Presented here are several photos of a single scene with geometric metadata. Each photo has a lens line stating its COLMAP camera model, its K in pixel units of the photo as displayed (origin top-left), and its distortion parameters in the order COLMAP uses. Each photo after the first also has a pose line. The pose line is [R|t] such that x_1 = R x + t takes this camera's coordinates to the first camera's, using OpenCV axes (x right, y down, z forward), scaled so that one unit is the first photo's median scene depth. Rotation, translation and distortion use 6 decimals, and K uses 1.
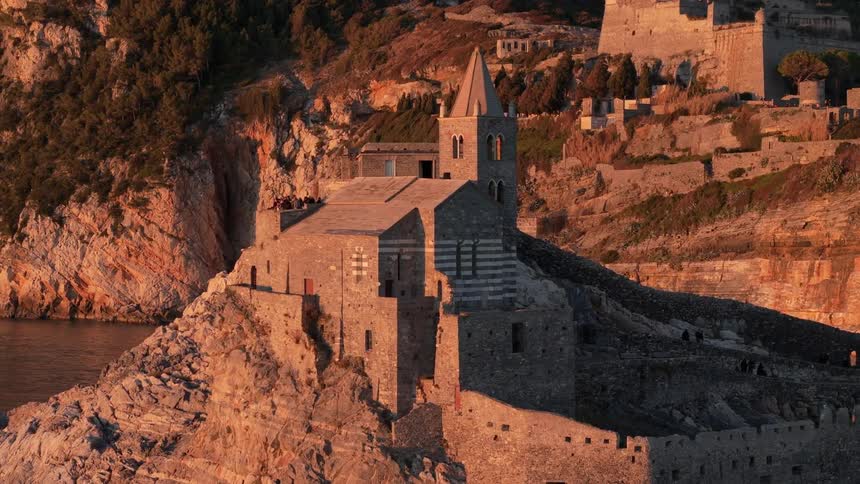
lens RADIAL K [[1819.7, 0, 428.3], [0, 1819.7, 244.2], [0, 0, 1]] dist [-0.174783, 0.000000]
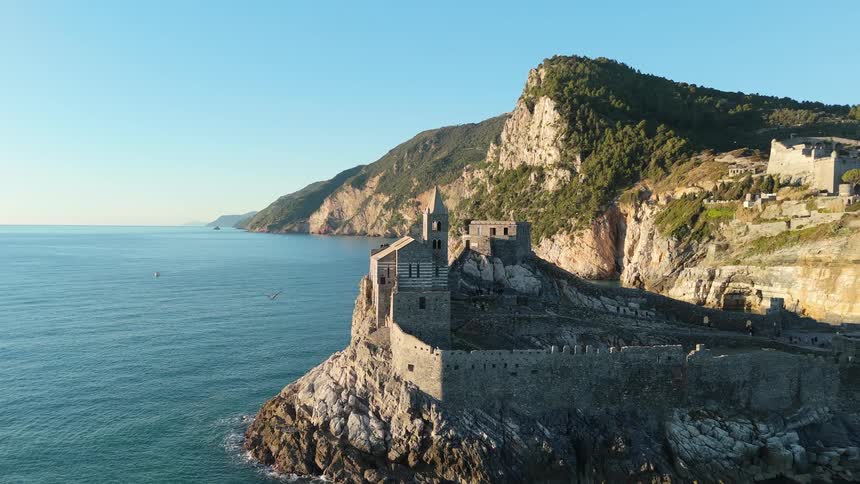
lens RADIAL K [[631.8, 0, 429.7], [0, 631.8, 235.5], [0, 0, 1]] dist [0.076634, -0.064588]
pose [[0.861858, 0.015279, -0.506919, 0.192945], [-0.022337, 0.999720, -0.007845, -0.013522], [0.506657, 0.018084, 0.861958, 0.100092]]
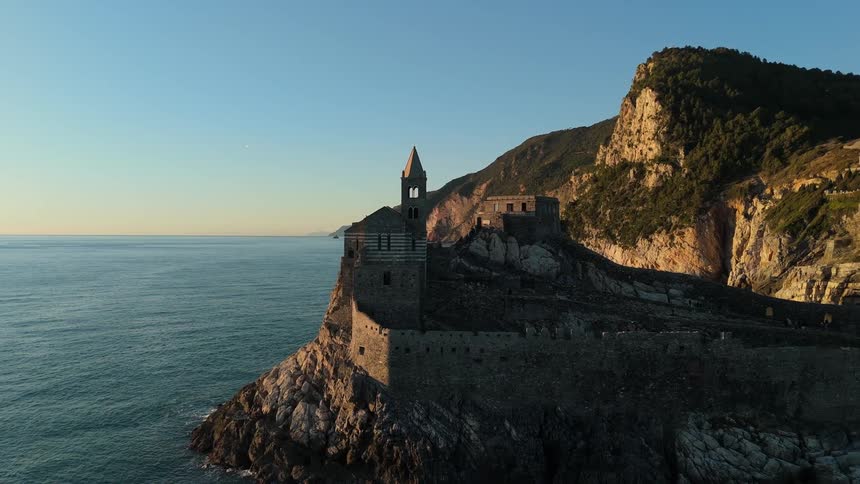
lens RADIAL K [[631.8, 0, 429.5], [0, 631.8, 231.3], [0, 0, 1]] dist [0.076634, -0.064588]
pose [[0.756890, 0.000092, -0.653542, 0.224796], [-0.022094, 0.999432, -0.025448, 0.005400], [0.653169, 0.033701, 0.756462, 0.180721]]
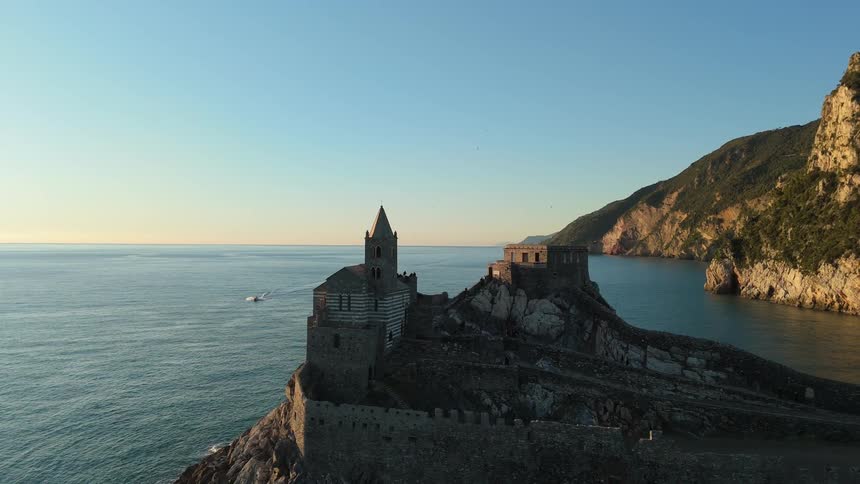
lens RADIAL K [[631.8, 0, 431.5], [0, 631.8, 231.3], [0, 0, 1]] dist [0.076634, -0.064588]
pose [[0.534979, -0.011934, -0.844781, 0.292395], [-0.029831, 0.999010, -0.033004, -0.022475], [0.844339, 0.042857, 0.534093, 0.266980]]
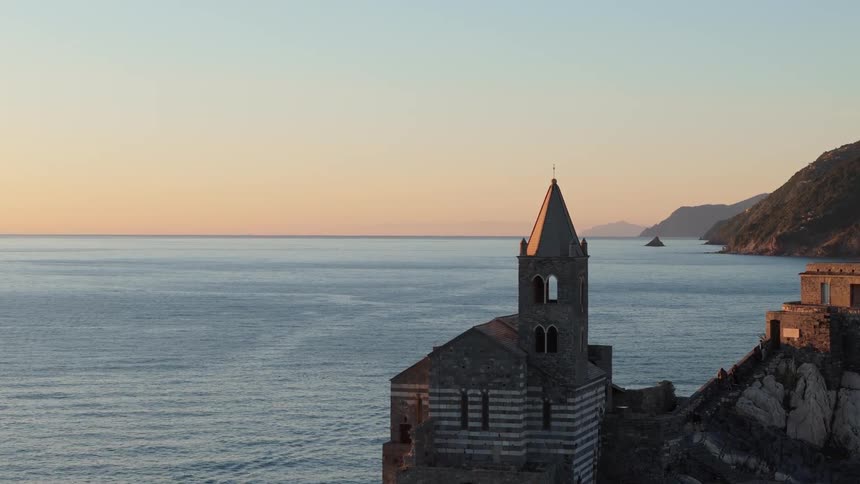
lens RADIAL K [[1825.4, 0, 426.4], [0, 1825.4, 240.9], [0, 0, 1]] dist [-0.172440, 0.000000]
pose [[0.548382, 0.007559, -0.836194, 0.317351], [-0.025121, 0.999657, -0.007438, -0.028524], [0.835851, 0.025084, 0.548383, 0.182216]]
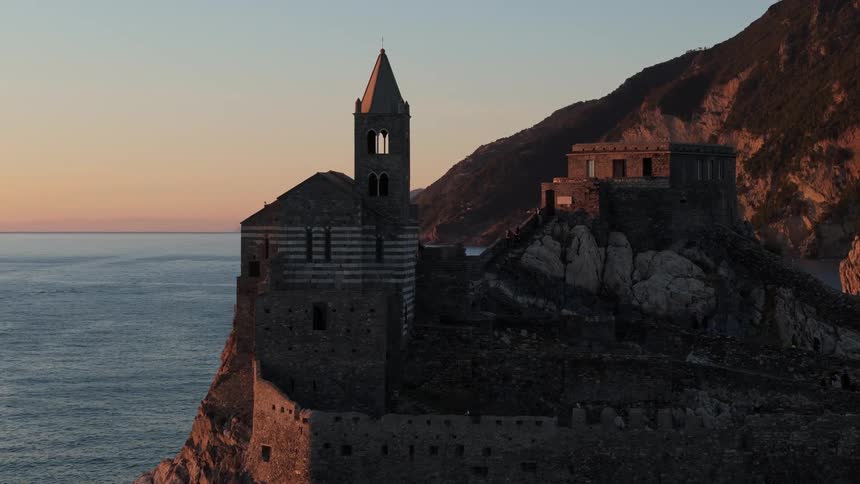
lens RADIAL K [[1825.4, 0, 433.3], [0, 1825.4, 248.9], [0, 0, 1]] dist [-0.172440, 0.000000]
pose [[0.698666, 0.009342, -0.715387, 0.340080], [-0.019604, 0.999789, -0.006090, 0.006404], [0.715180, 0.018279, 0.698702, 0.112265]]
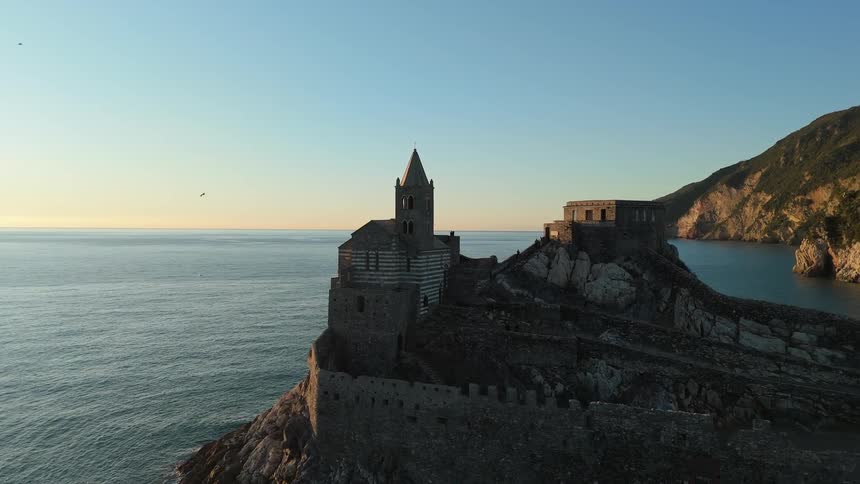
lens RADIAL K [[631.8, 0, 431.4], [0, 631.8, 233.1], [0, 0, 1]] dist [0.076634, -0.064588]
pose [[0.443797, 0.010170, -0.896070, 0.257013], [-0.030585, 0.999525, -0.003803, -0.008269], [0.895605, 0.029094, 0.443897, 0.301885]]
